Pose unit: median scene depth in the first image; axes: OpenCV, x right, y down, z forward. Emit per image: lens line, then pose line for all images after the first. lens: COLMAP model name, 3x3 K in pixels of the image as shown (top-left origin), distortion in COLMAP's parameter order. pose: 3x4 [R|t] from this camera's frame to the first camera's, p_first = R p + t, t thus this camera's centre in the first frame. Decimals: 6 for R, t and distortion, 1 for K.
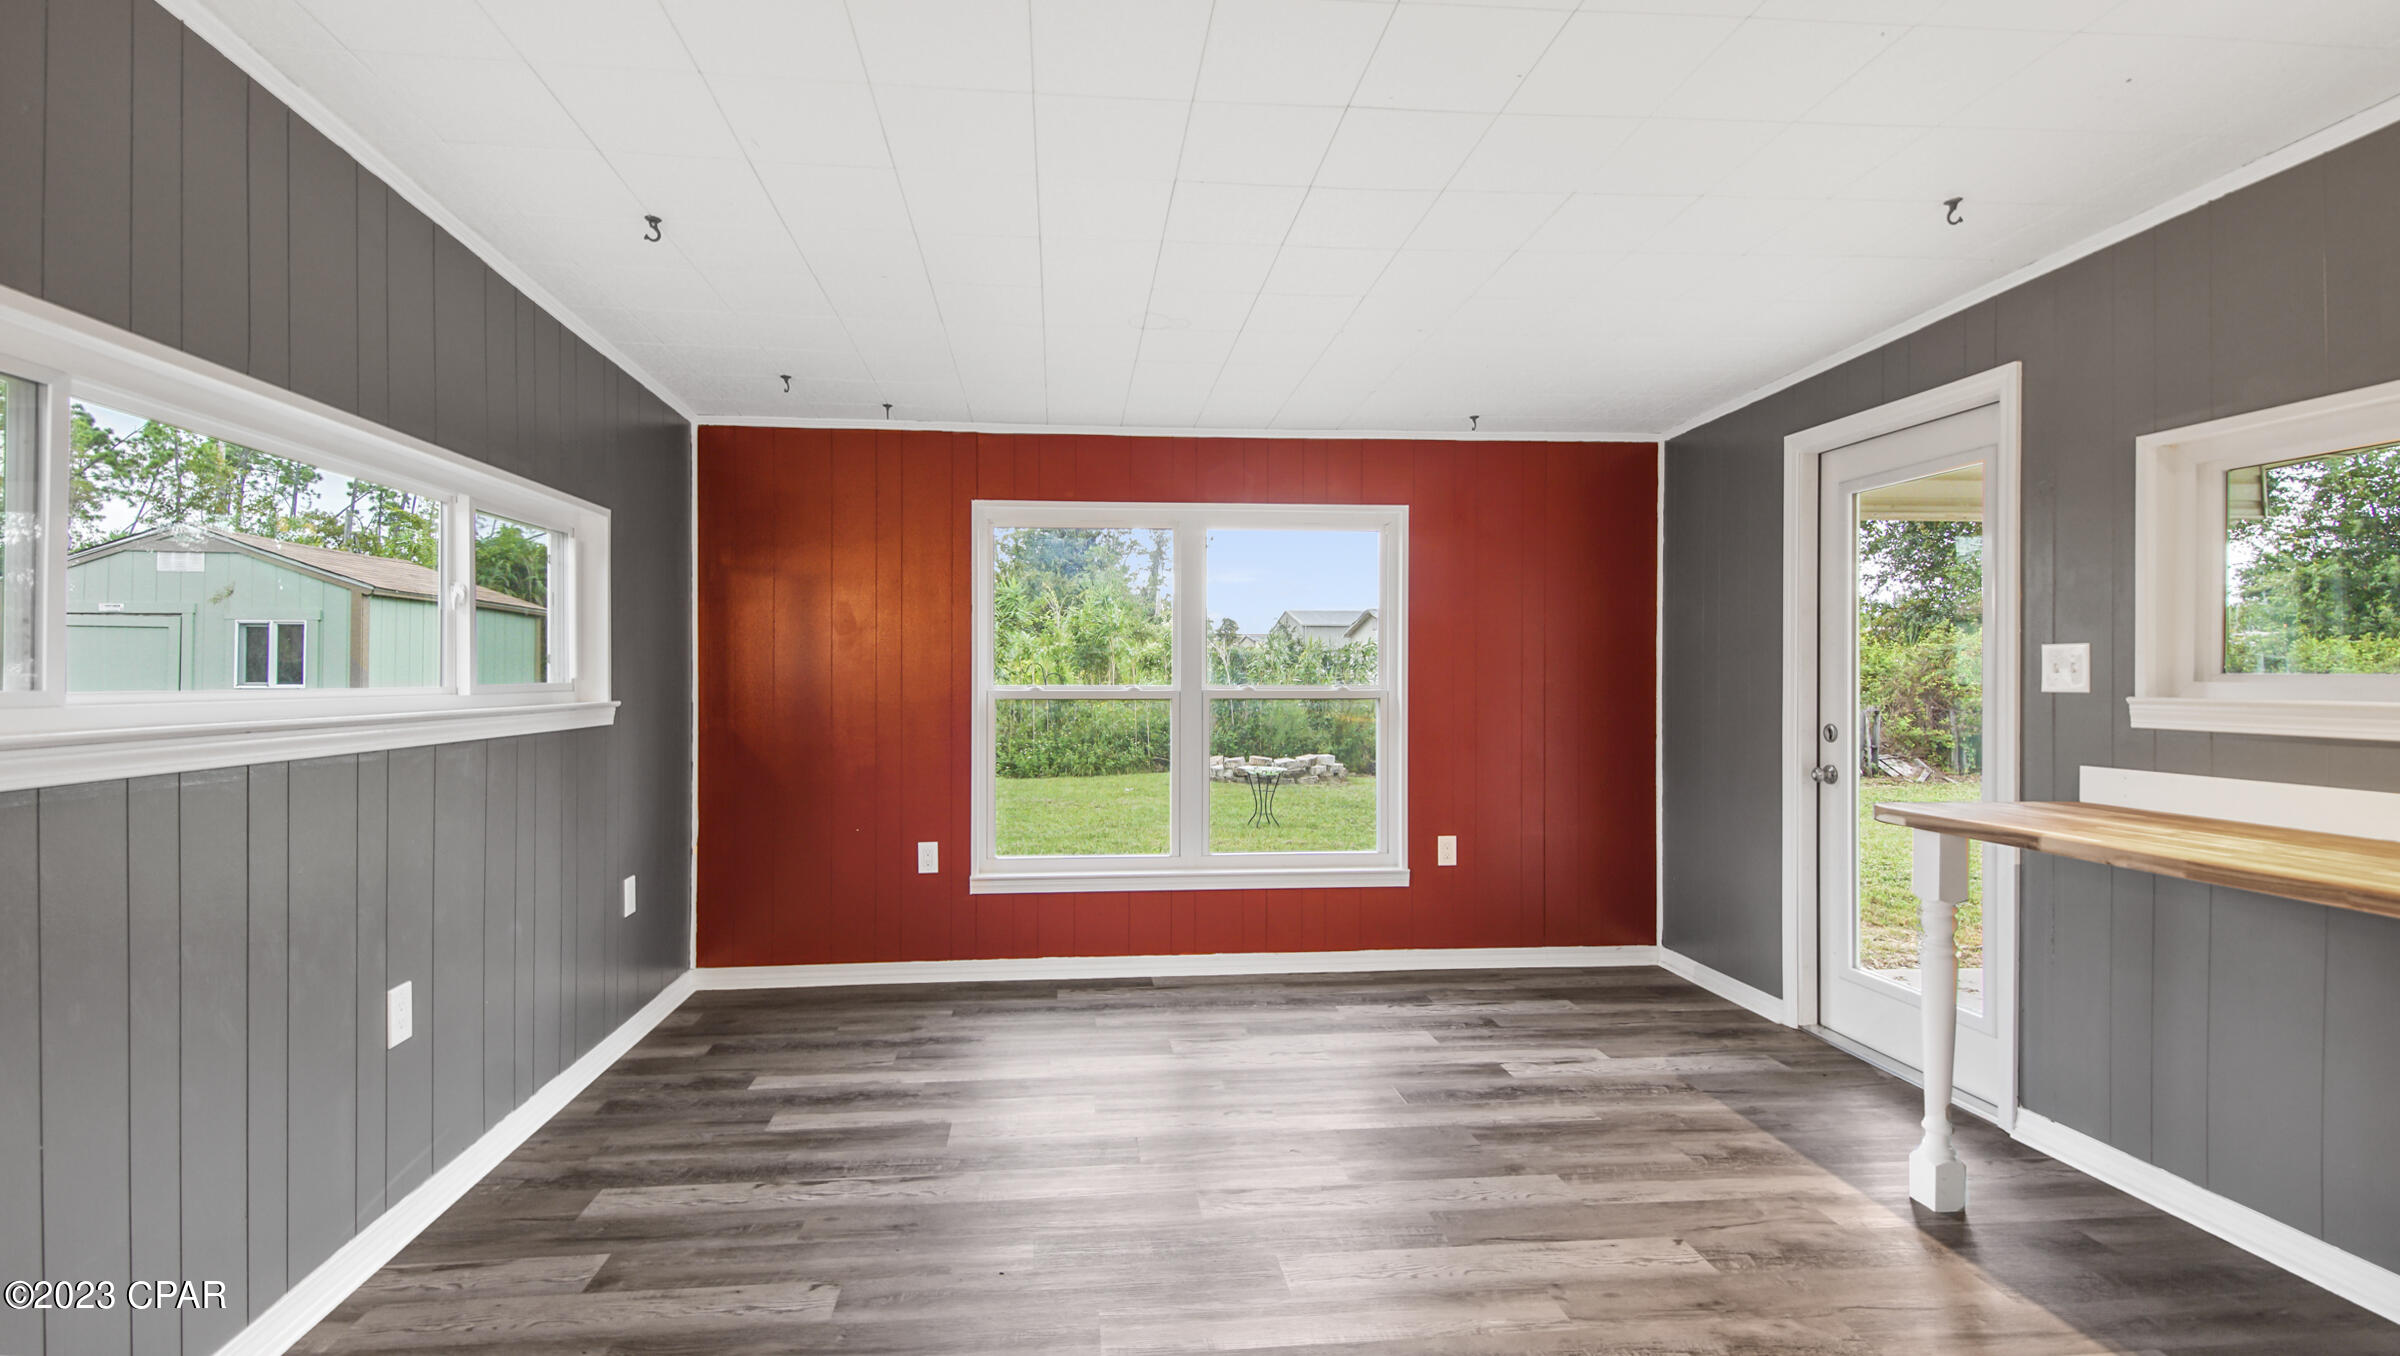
lens RADIAL K [[1036.1, 0, 1183.0], [0, 1036.1, 696.4], [0, 0, 1]] dist [0.029946, -0.022864]
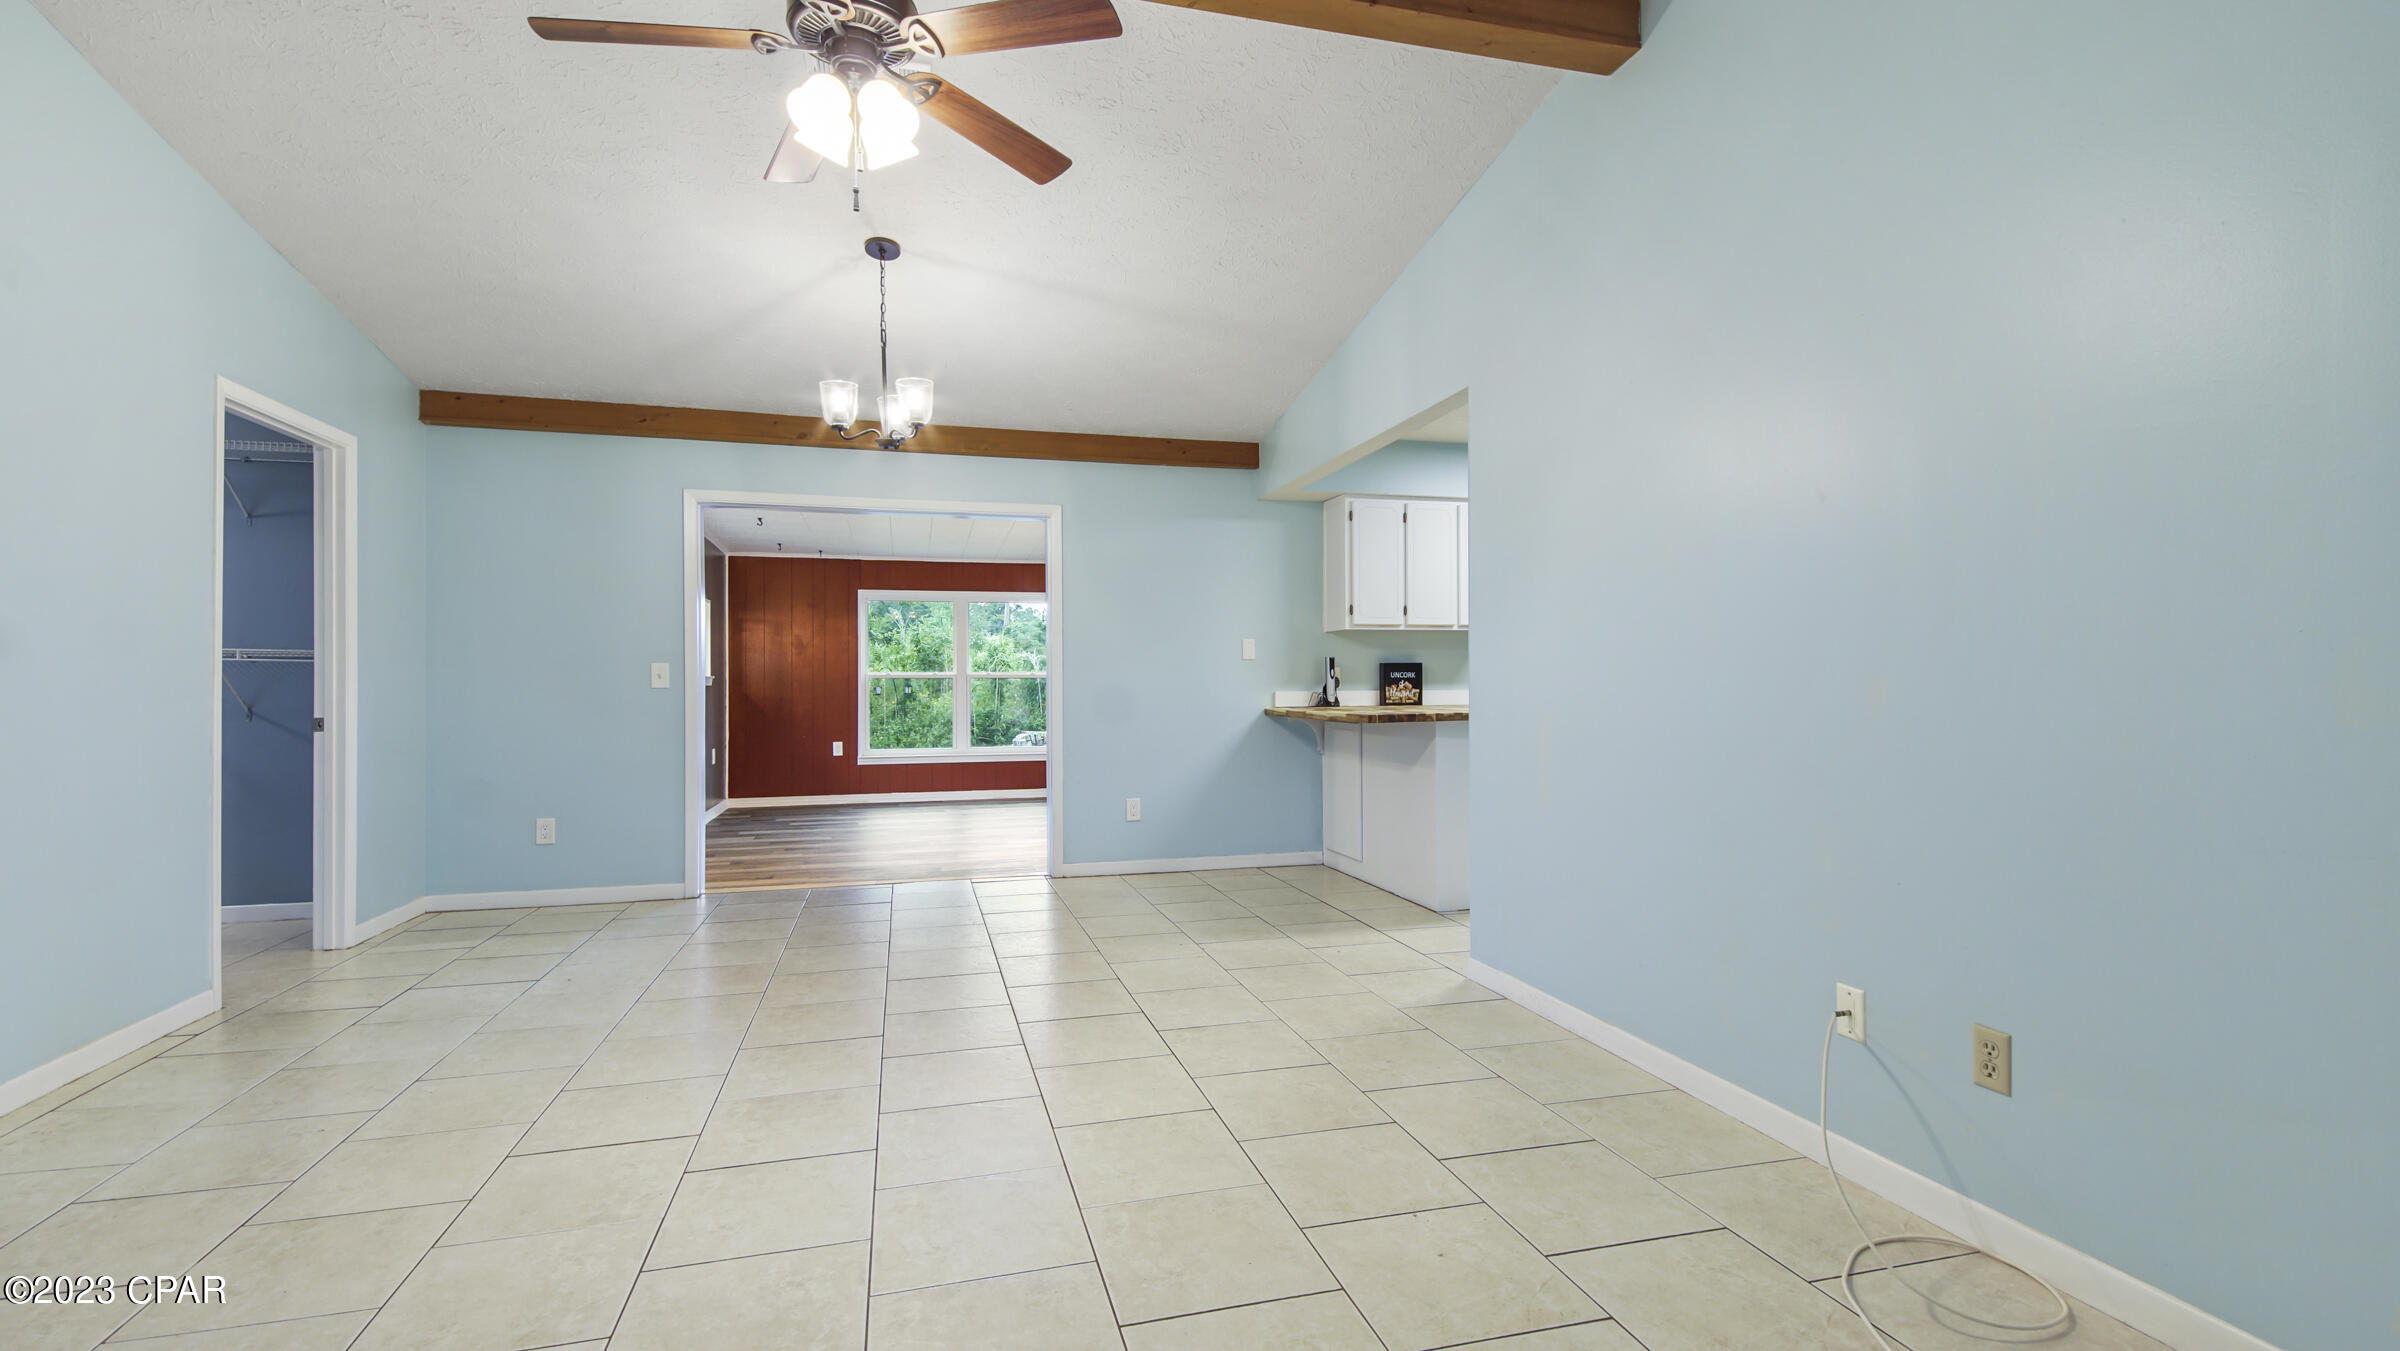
lens RADIAL K [[1027.1, 0, 1225.5], [0, 1027.1, 678.8], [0, 0, 1]] dist [0.029479, -0.014405]
pose [[0.983927, -0.006275, 0.178460, 0.192452], [0.010738, 0.999653, -0.024051, 0.070434], [-0.178247, 0.025581, 0.983653, -1.415916]]
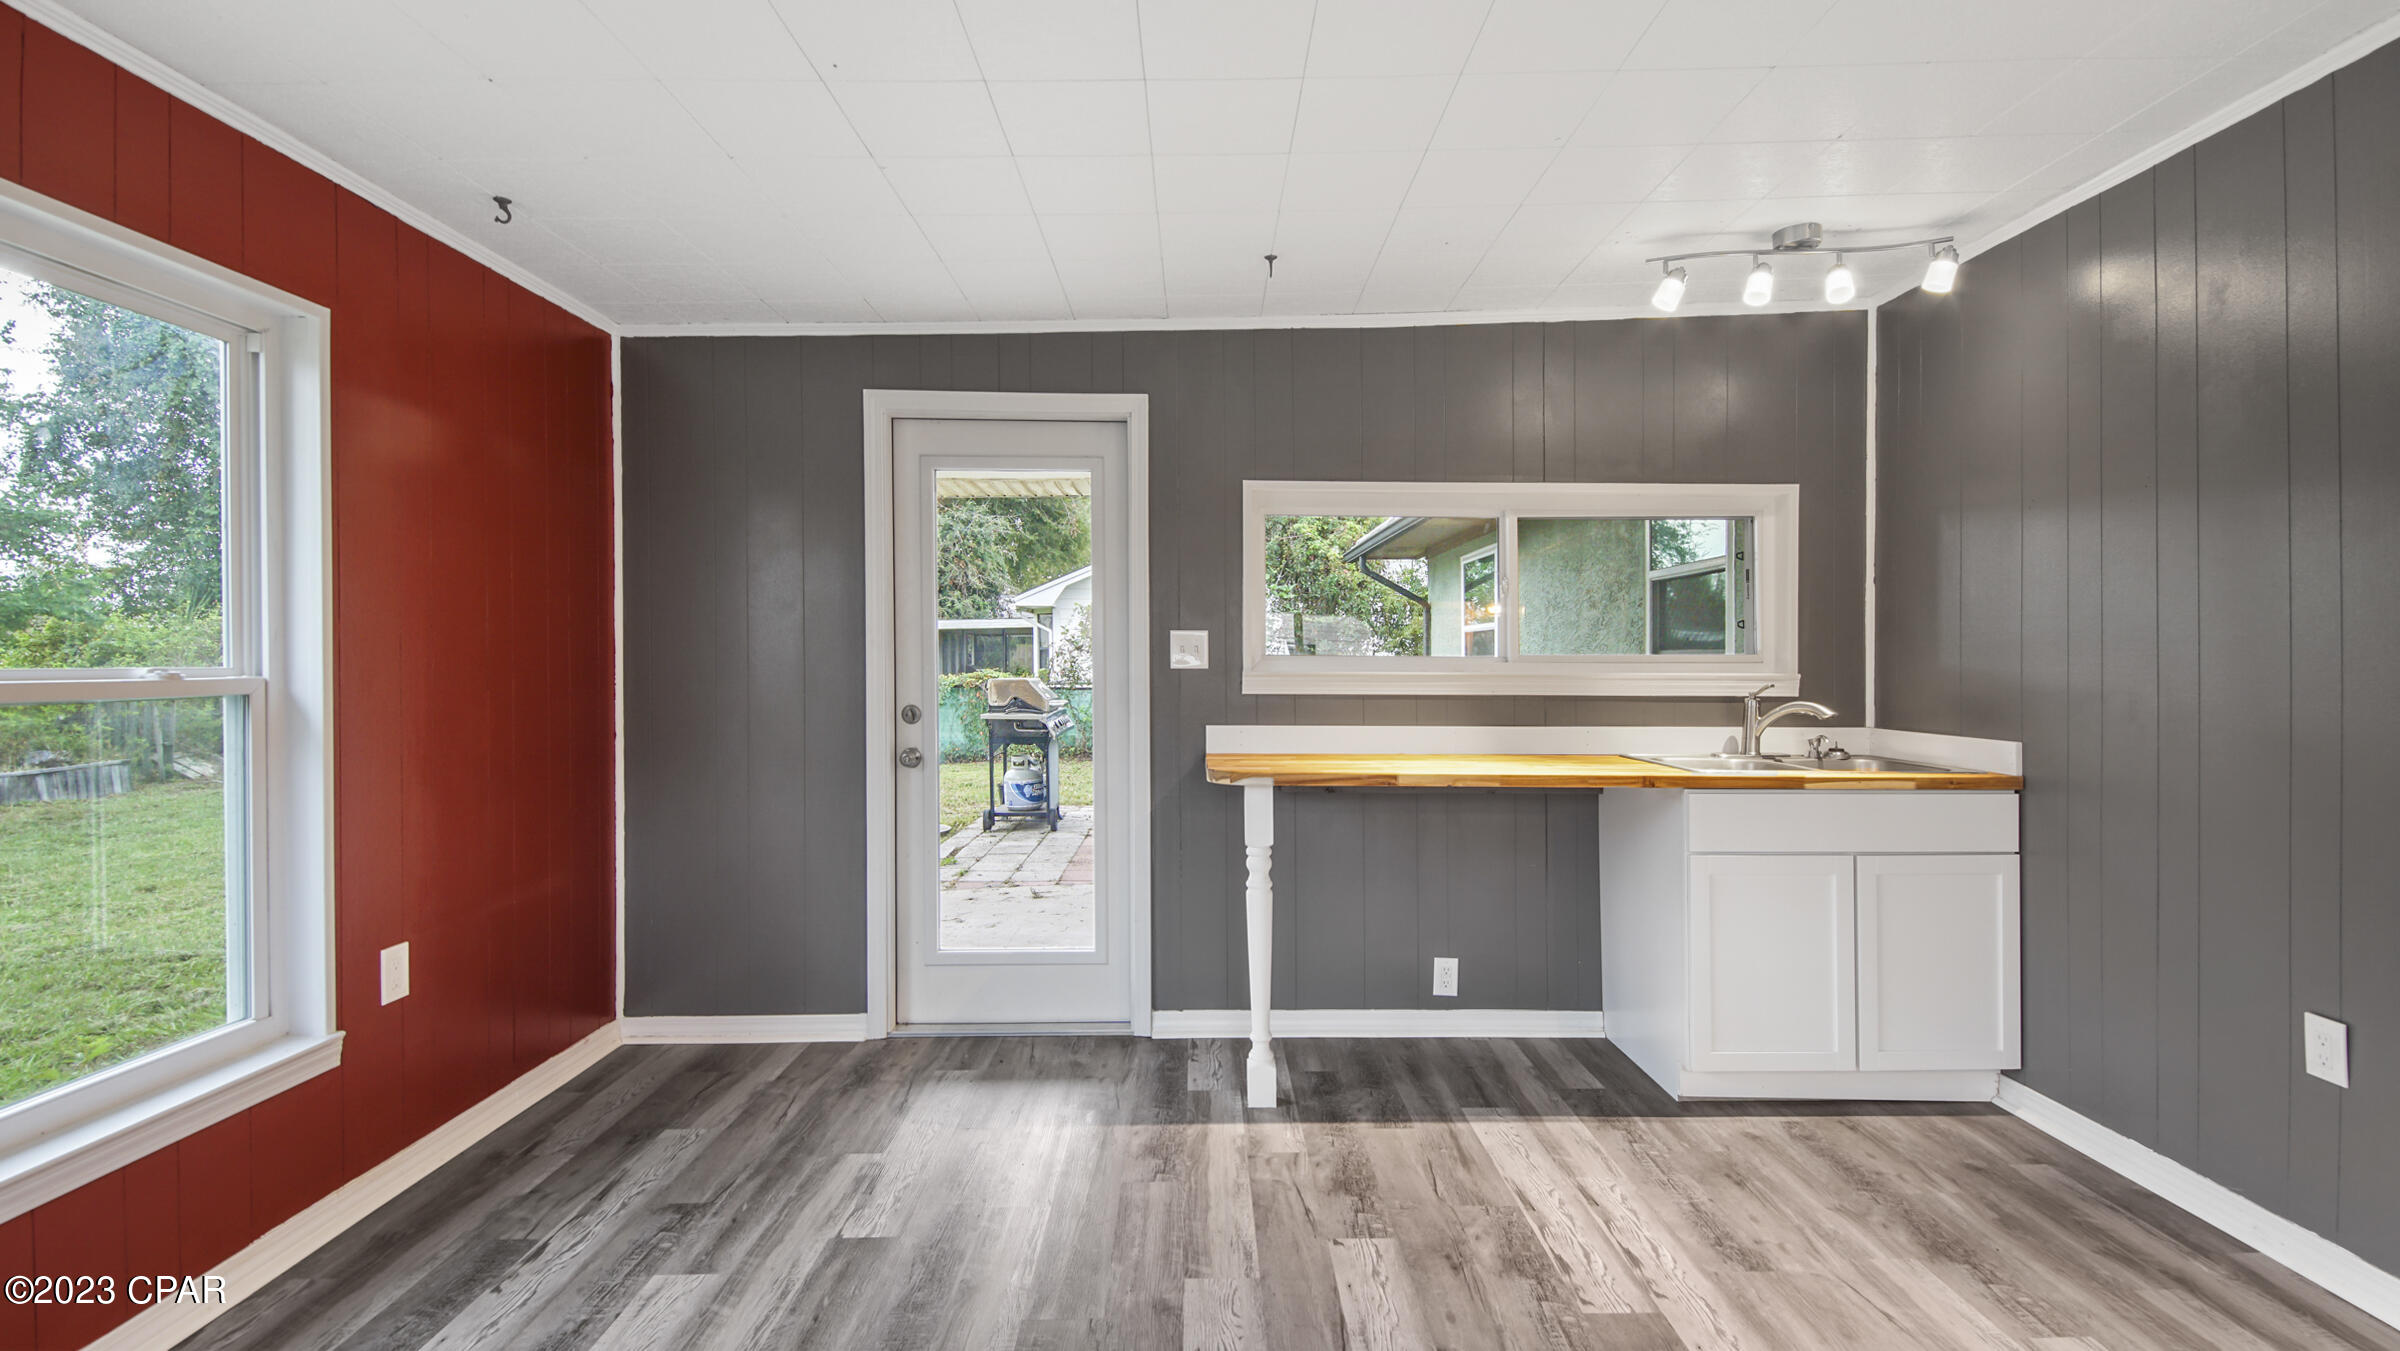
lens RADIAL K [[1027.1, 0, 1225.5], [0, 1027.1, 678.8], [0, 0, 1]] dist [0.029479, -0.014405]
pose [[0.089211, -0.015725, 0.995889, -0.271293], [0.014622, 0.999788, 0.014477, -0.006371], [-0.995905, 0.013270, 0.089422, 0.580564]]
